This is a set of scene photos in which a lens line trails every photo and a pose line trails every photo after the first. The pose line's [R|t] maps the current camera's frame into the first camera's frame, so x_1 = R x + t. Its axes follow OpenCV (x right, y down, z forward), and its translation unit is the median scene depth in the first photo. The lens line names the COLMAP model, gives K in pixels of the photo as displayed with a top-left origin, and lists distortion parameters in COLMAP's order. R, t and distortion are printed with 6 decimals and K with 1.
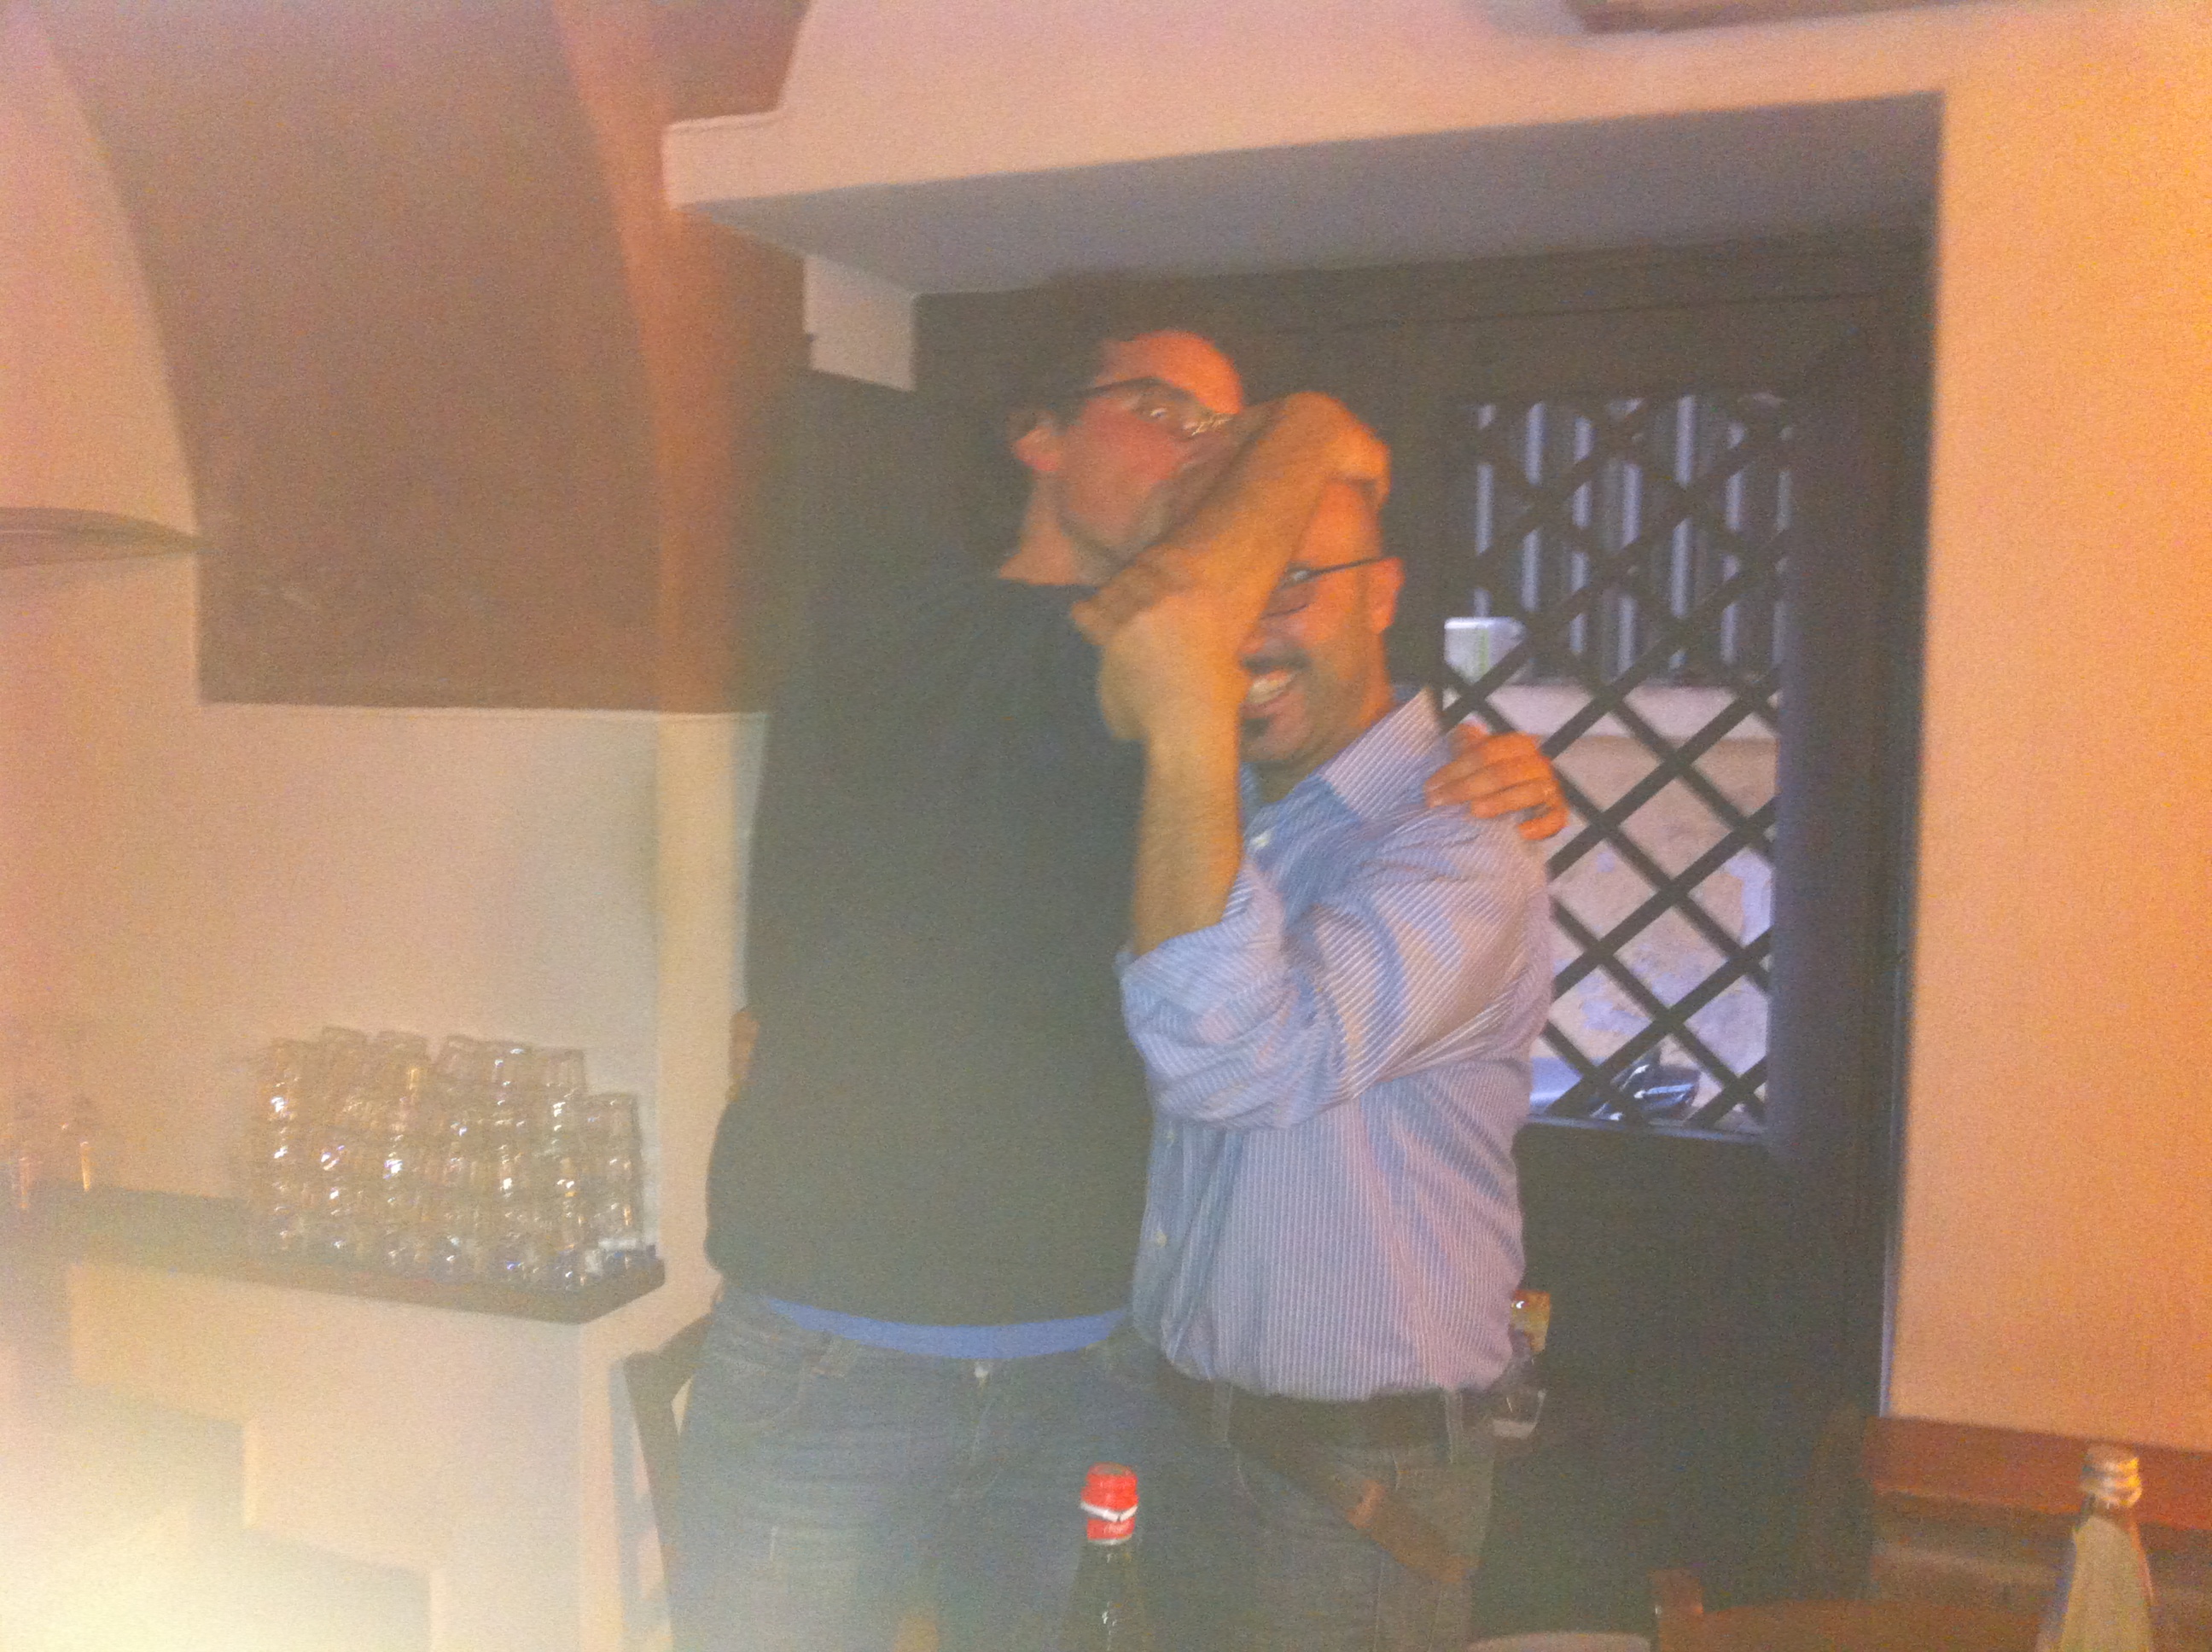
lens RADIAL K [[2318.8, 0, 1106.0], [0, 2318.8, 826.0], [0, 0, 1]] dist [0.093647, -0.624887]
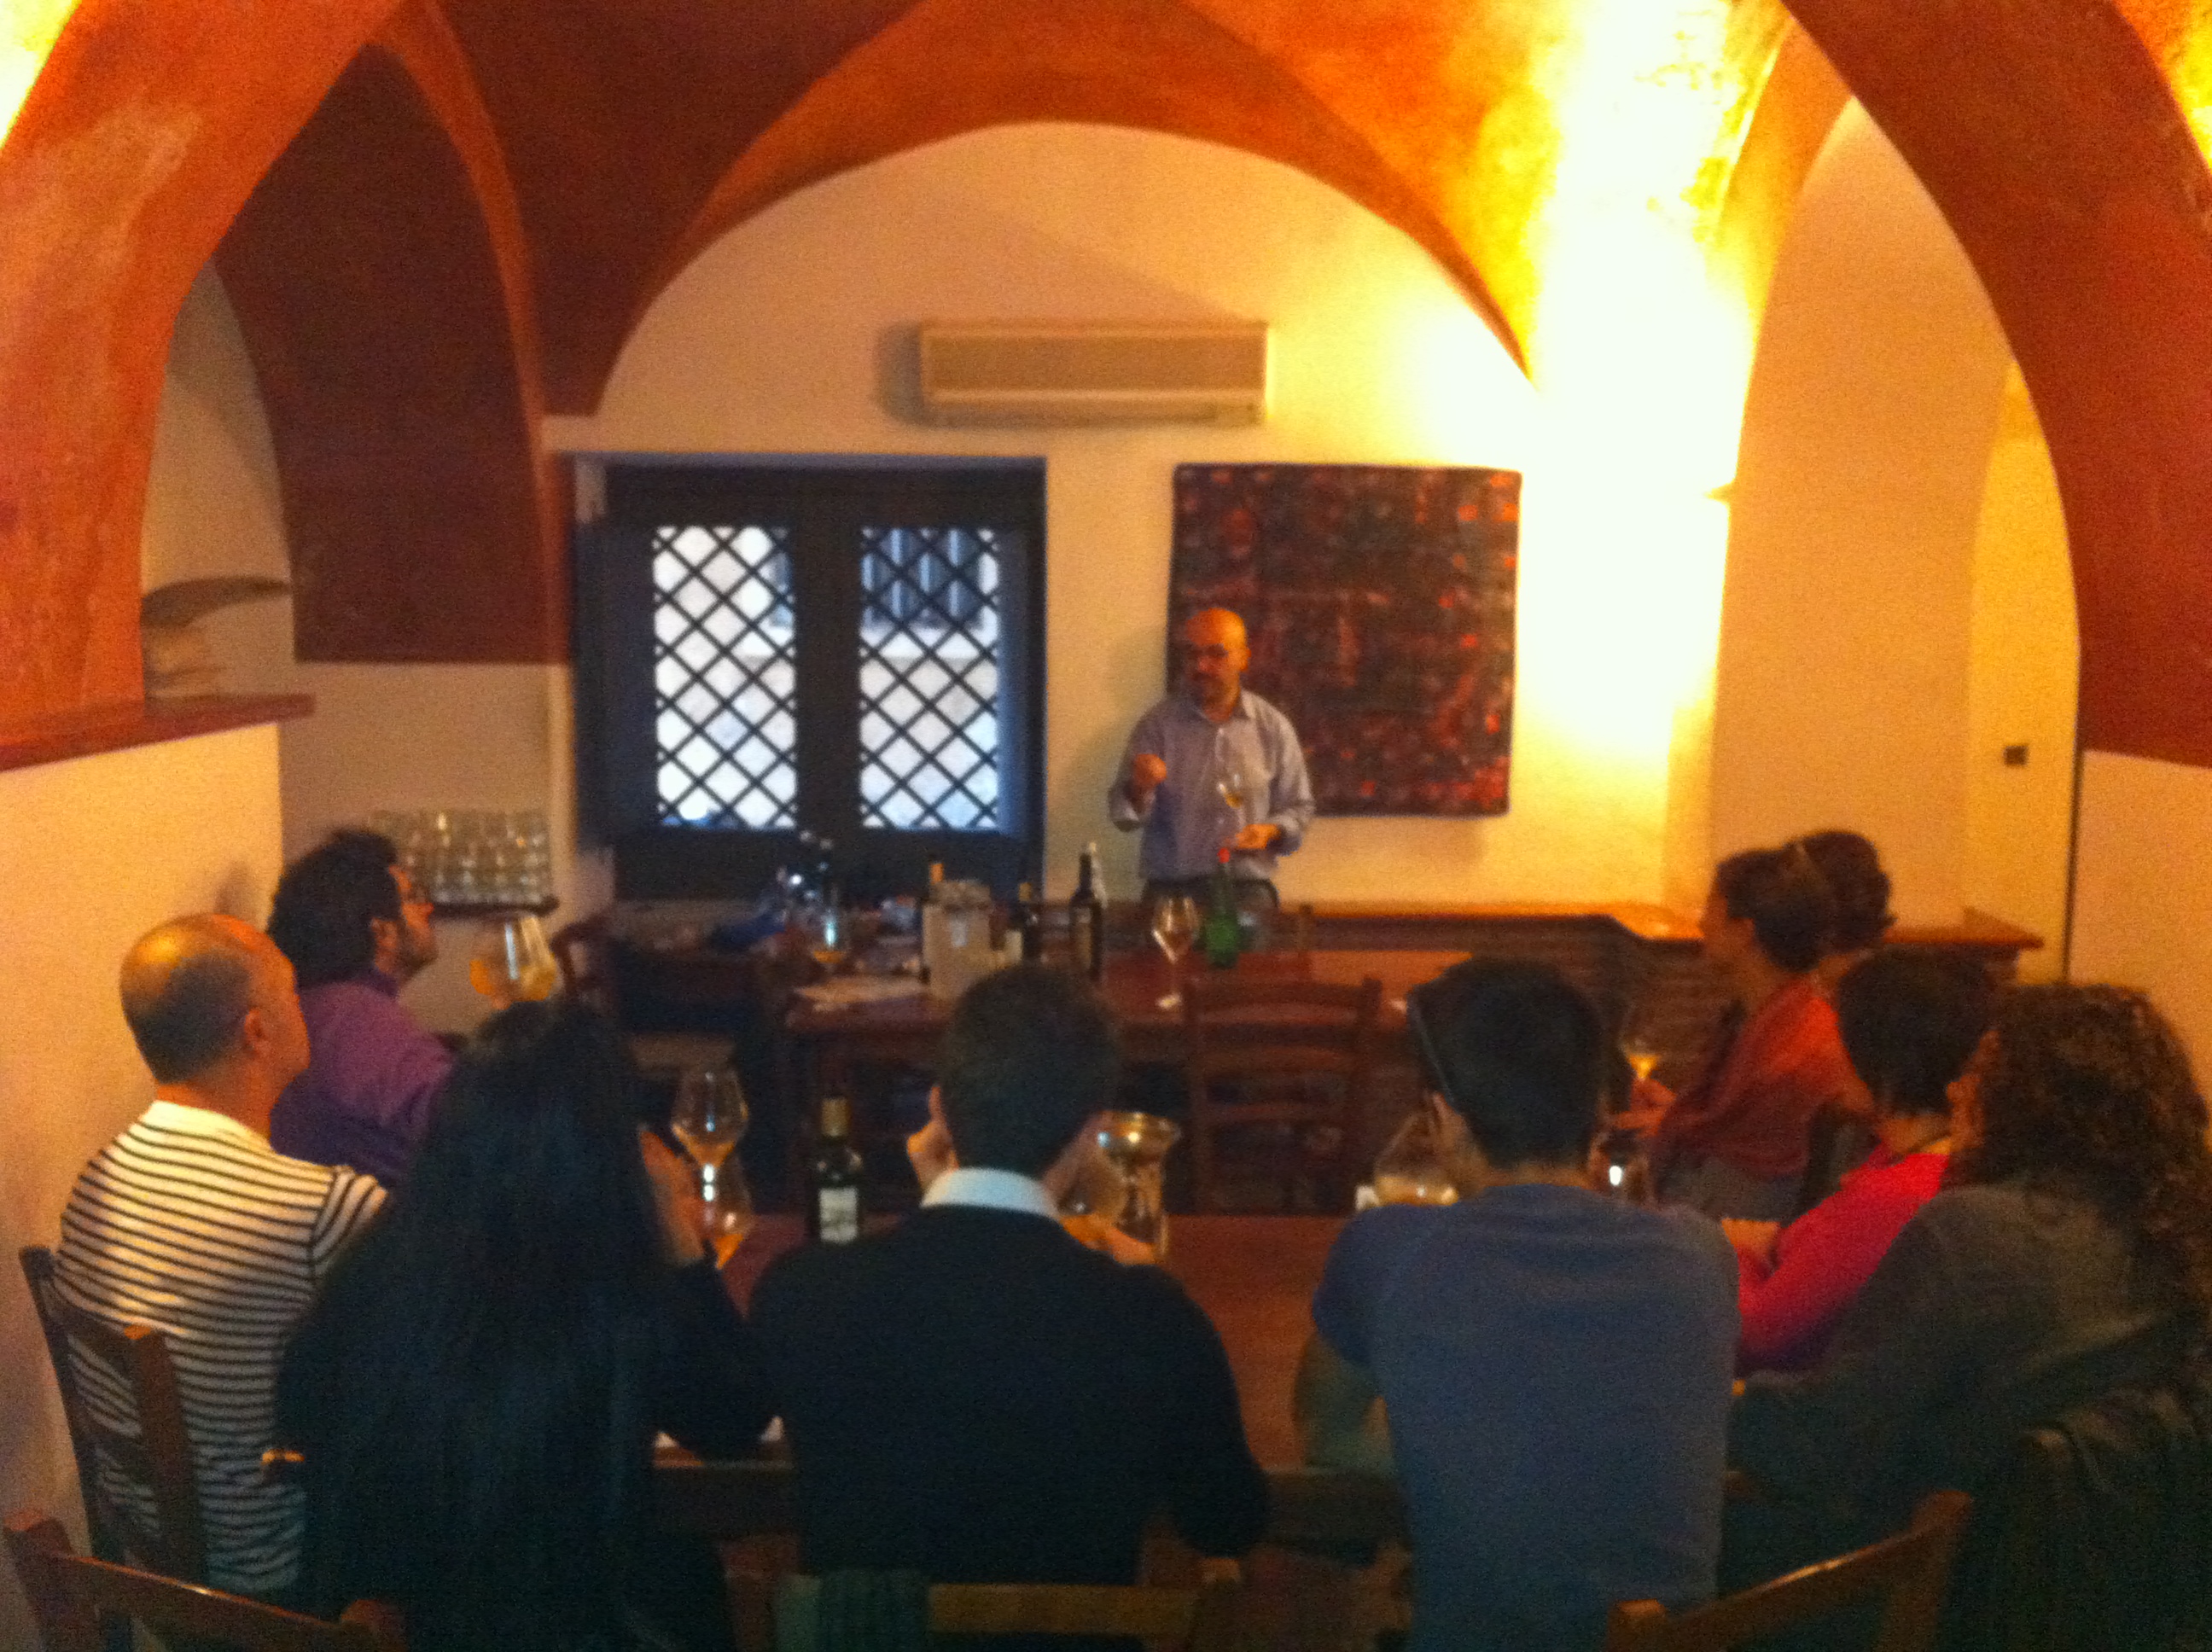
lens RADIAL K [[2124.9, 0, 1106.0], [0, 2124.9, 826.0], [0, 0, 1]] dist [0.194213, -0.454192]
pose [[0.927653, -0.047493, 0.370411, -0.485310], [0.031602, 0.998306, 0.048858, 0.024909], [-0.372104, -0.033618, 0.927582, -1.242124]]
